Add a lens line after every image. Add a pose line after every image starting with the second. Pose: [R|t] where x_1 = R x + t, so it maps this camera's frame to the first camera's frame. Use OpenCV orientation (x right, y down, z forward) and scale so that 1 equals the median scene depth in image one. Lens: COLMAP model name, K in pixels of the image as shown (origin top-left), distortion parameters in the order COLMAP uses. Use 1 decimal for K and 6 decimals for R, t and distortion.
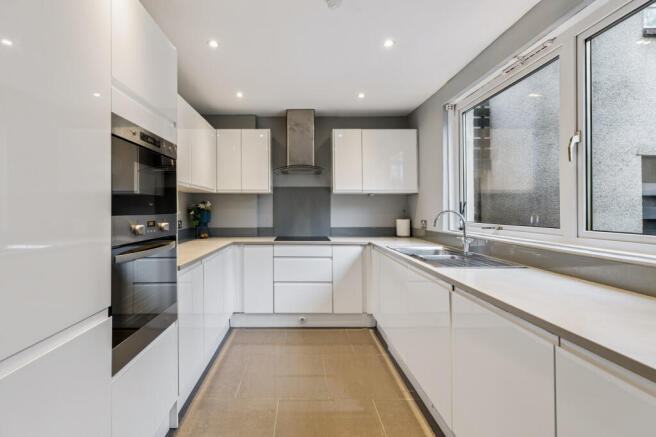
lens RADIAL K [[298.2, 0, 314.6], [0, 298.2, 209.8], [0, 0, 1]] dist [-0.001175, -0.000186]
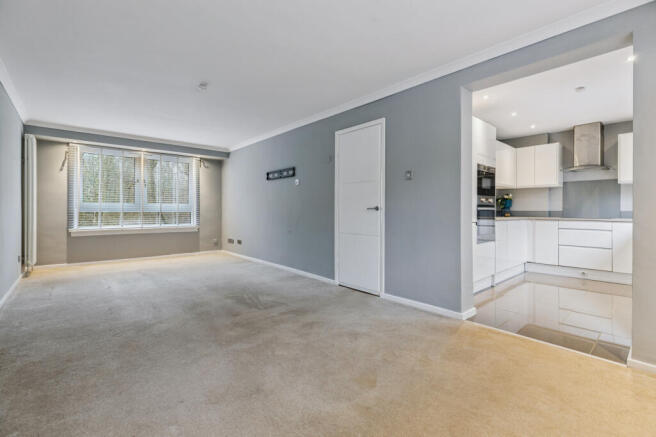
lens RADIAL K [[298.2, 0, 314.6], [0, 298.2, 209.8], [0, 0, 1]] dist [-0.001175, -0.000186]
pose [[0.602932, 0.005710, -0.797772, 0.290821], [-0.007510, 0.999971, 0.001482, 0.064147], [0.797757, 0.005097, 0.602957, -0.815726]]
